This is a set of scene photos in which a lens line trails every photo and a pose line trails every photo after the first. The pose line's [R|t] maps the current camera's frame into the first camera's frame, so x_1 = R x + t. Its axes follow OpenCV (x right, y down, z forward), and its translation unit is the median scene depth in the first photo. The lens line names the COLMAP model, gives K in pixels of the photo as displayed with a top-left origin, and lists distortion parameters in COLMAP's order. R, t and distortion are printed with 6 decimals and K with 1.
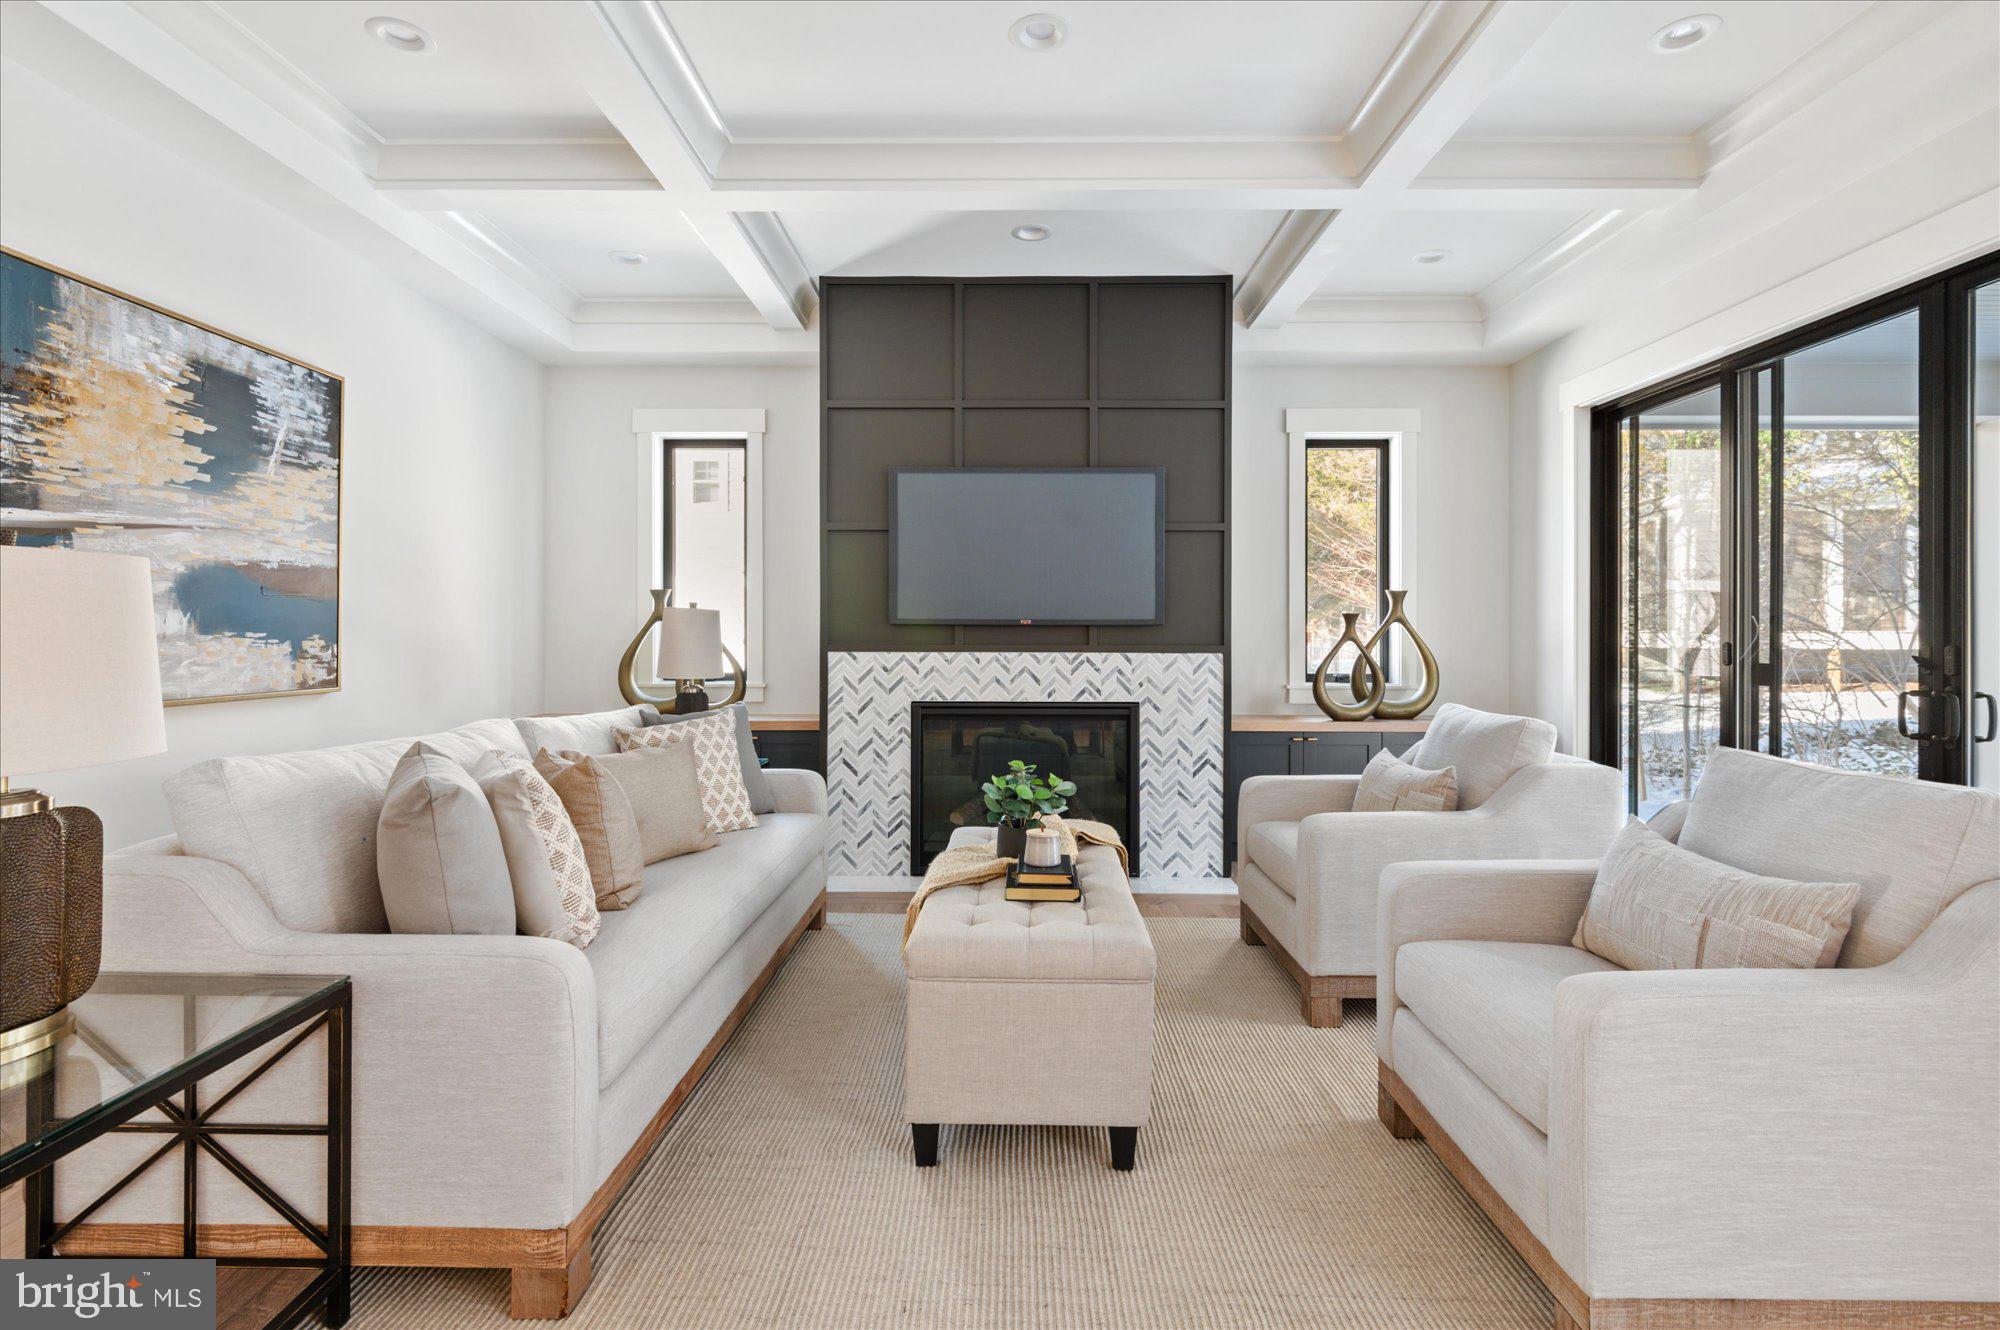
lens RADIAL K [[945.4, 0, 1000.8], [0, 945.4, 629.4], [0, 0, 1]] dist [0.010453, -0.000033]
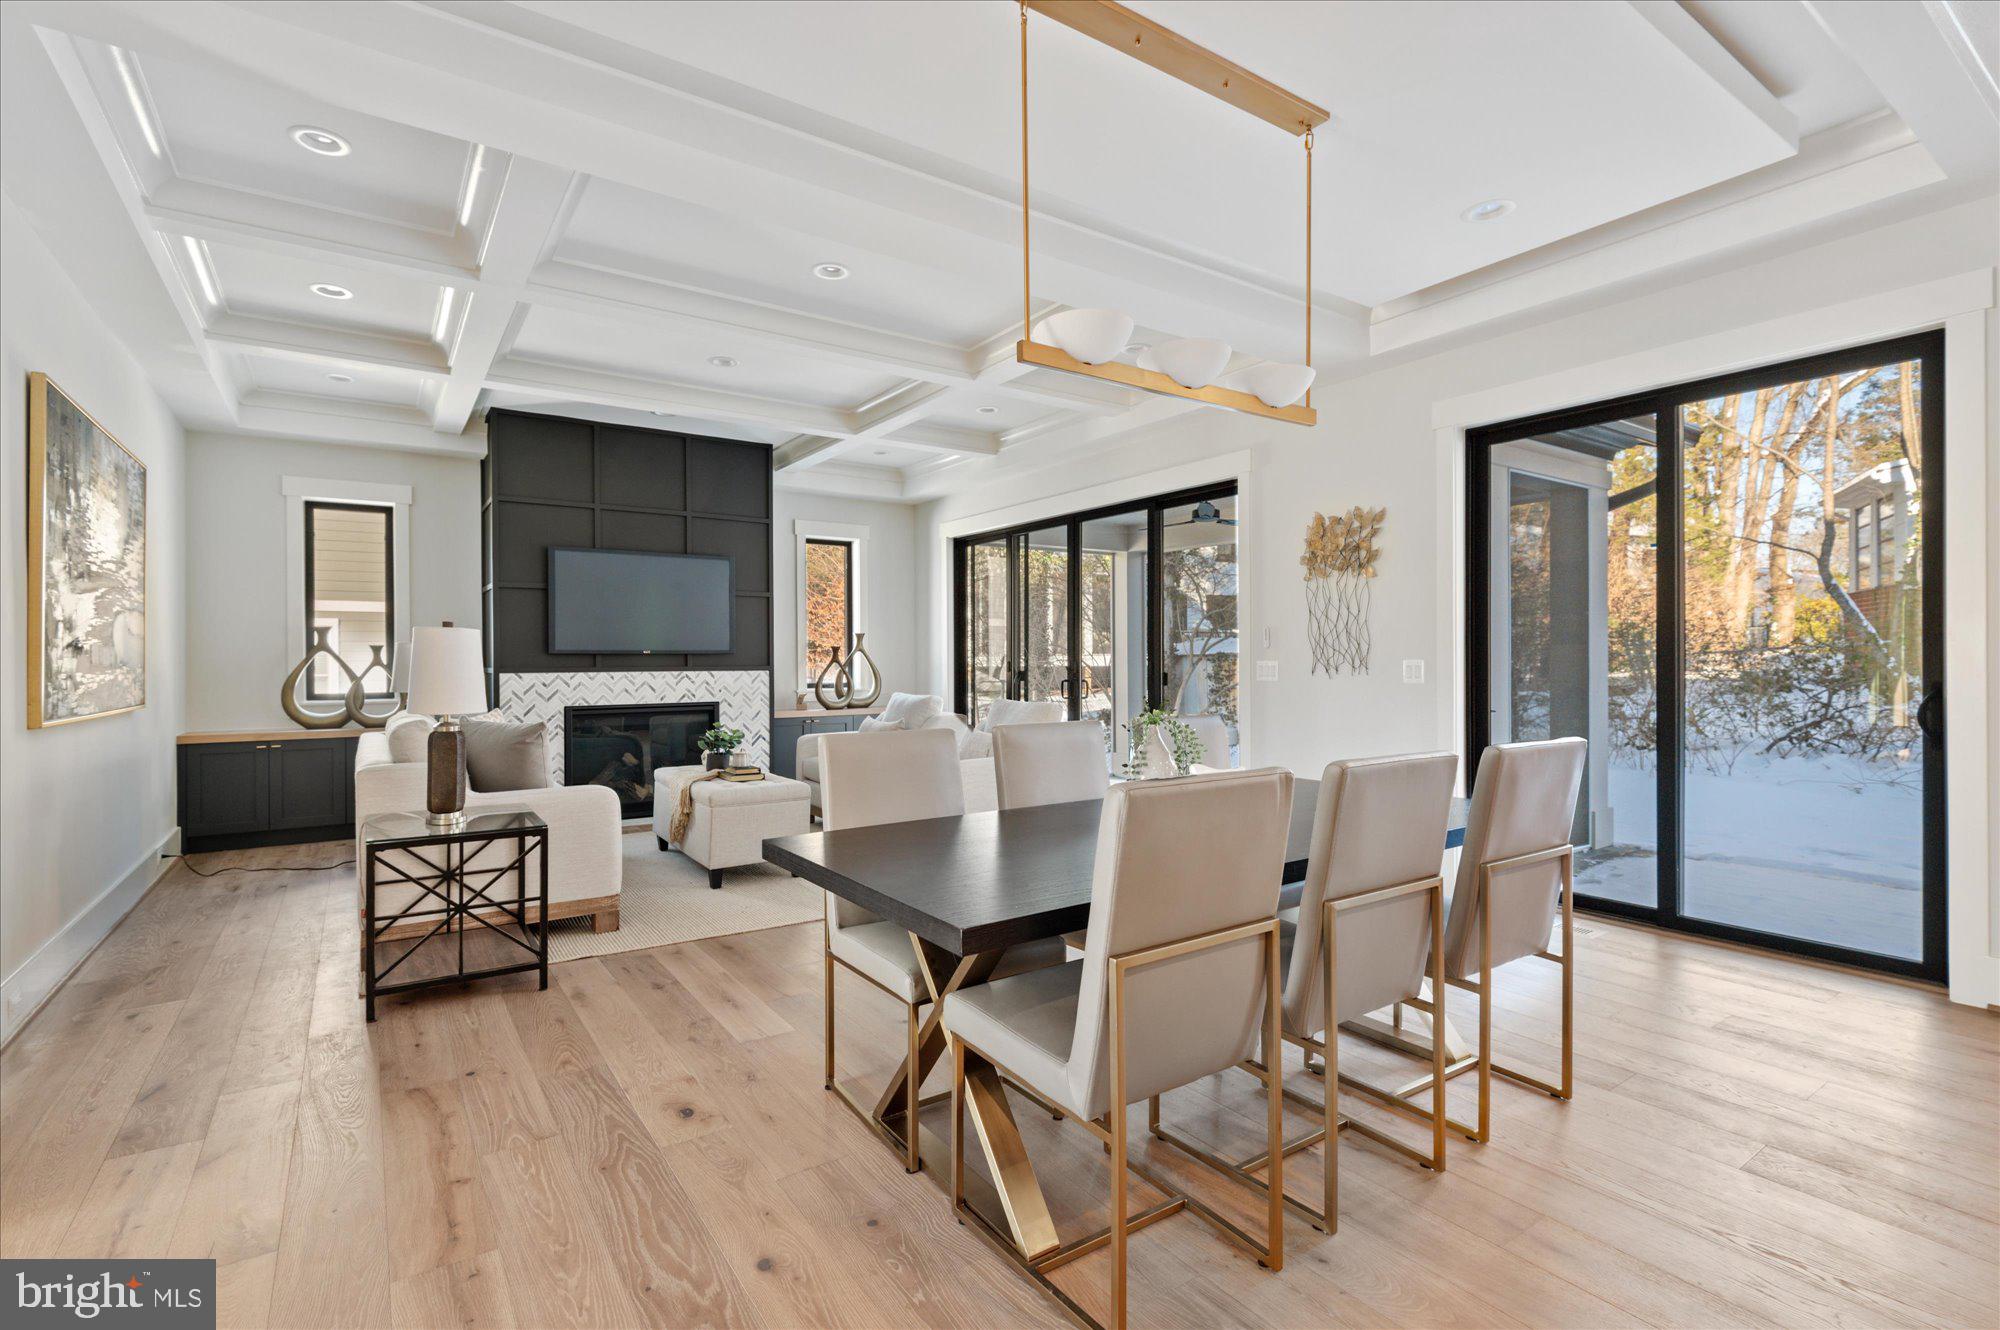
lens RADIAL K [[925.1, 0, 1000.0], [0, 925.1, 665.0], [0, 0, 1]] dist [0.008827, -0.006273]
pose [[0.816467, -0.009829, 0.577308, -0.372776], [0.004457, 0.999933, 0.010722, -0.000503], [-0.577375, -0.006181, 0.816456, -0.564731]]
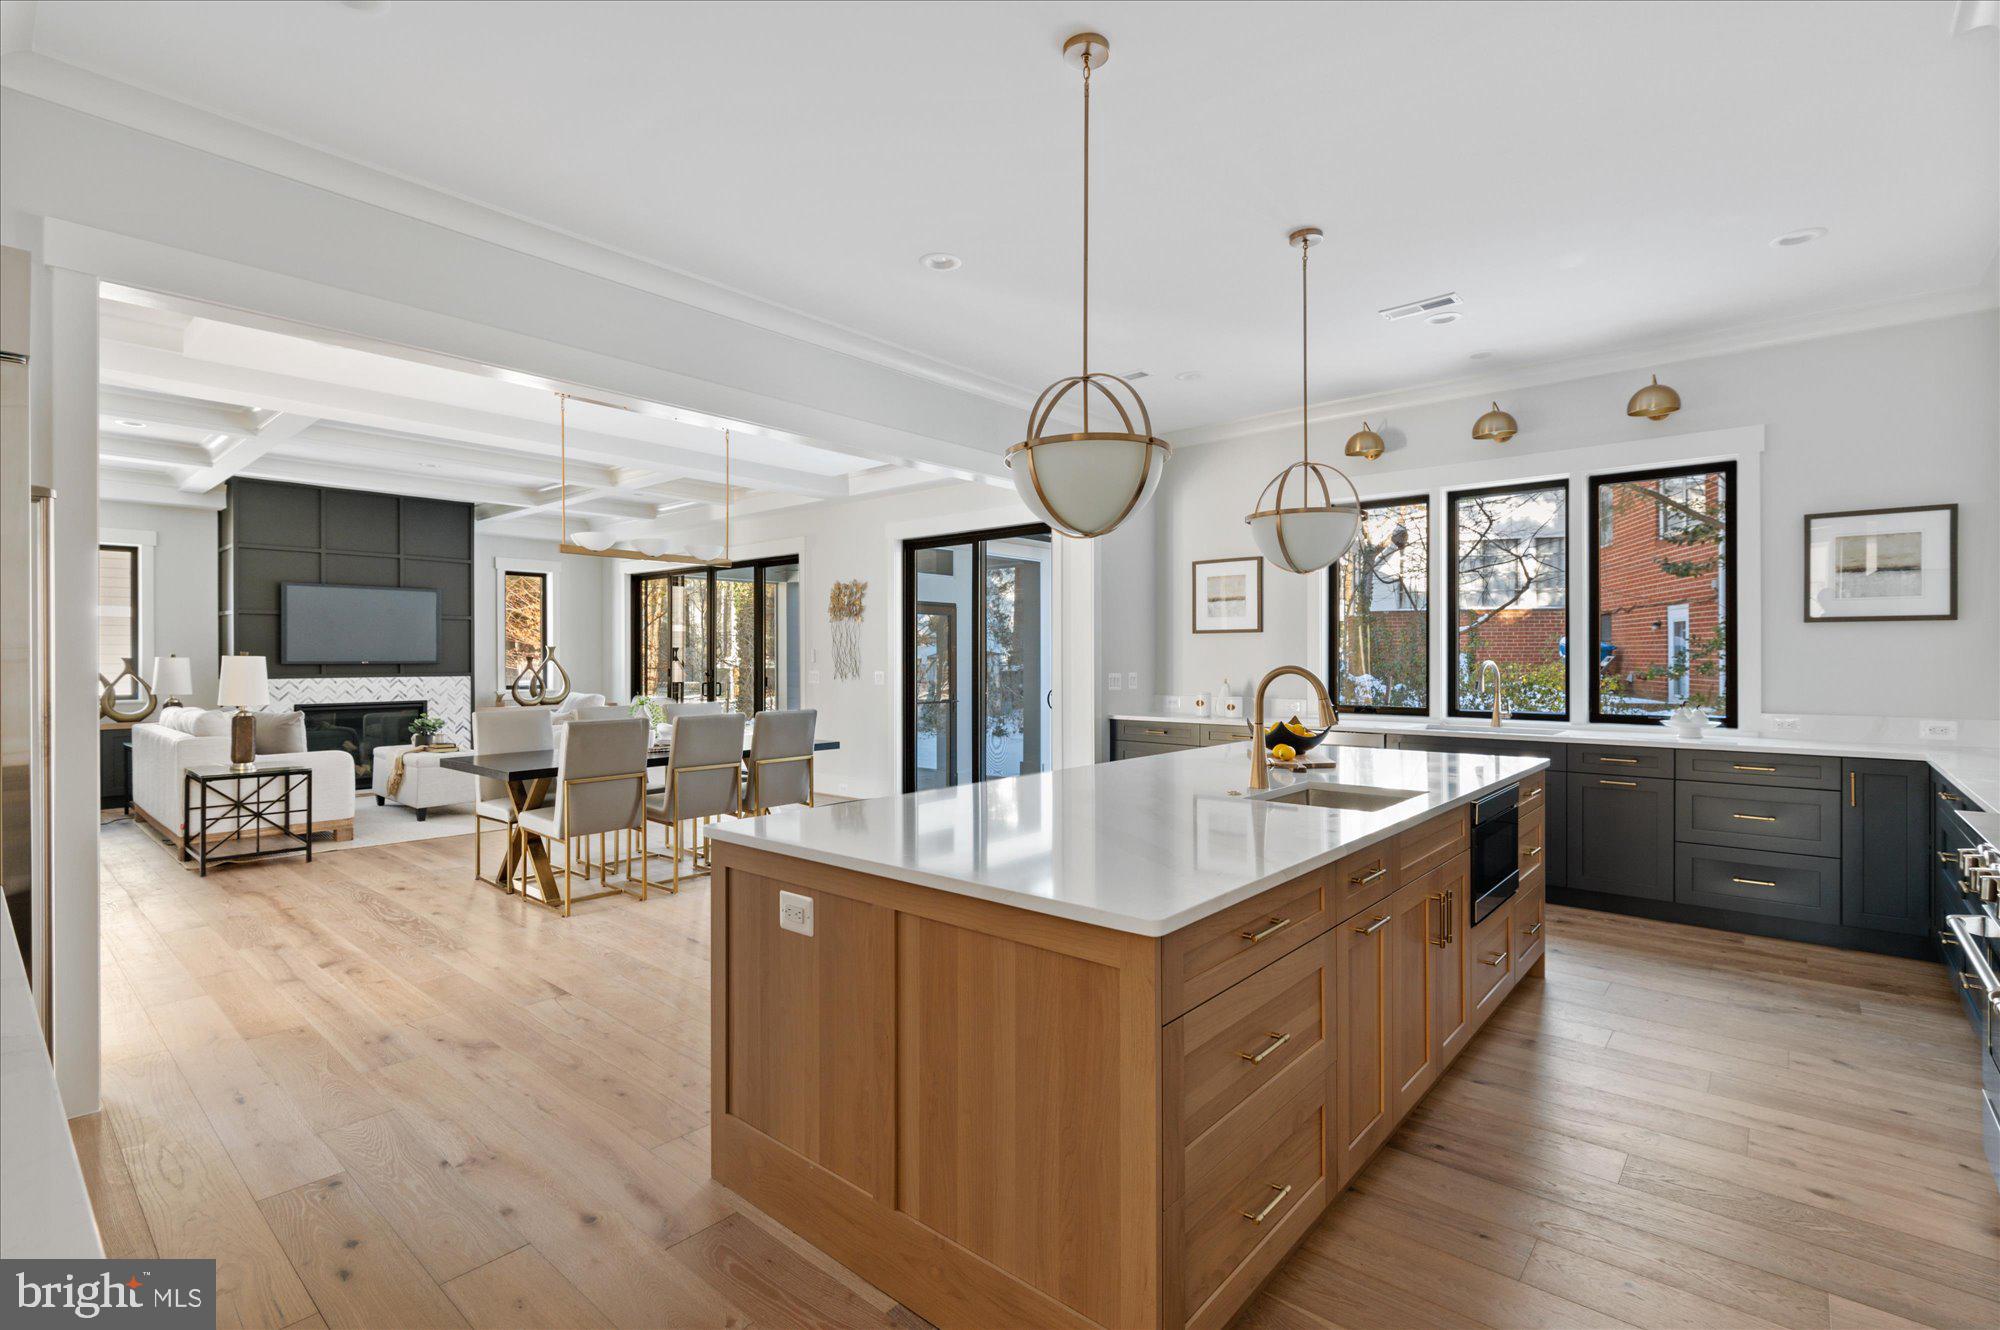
lens RADIAL K [[923.8, 0, 995.8], [0, 923.8, 656.0], [0, 0, 1]] dist [0.006223, -0.006630]
pose [[0.649079, -0.002142, 0.760718, -0.594255], [0.000281, 0.999997, 0.002576, -0.026059], [-0.760721, -0.001459, 0.649077, -1.286774]]
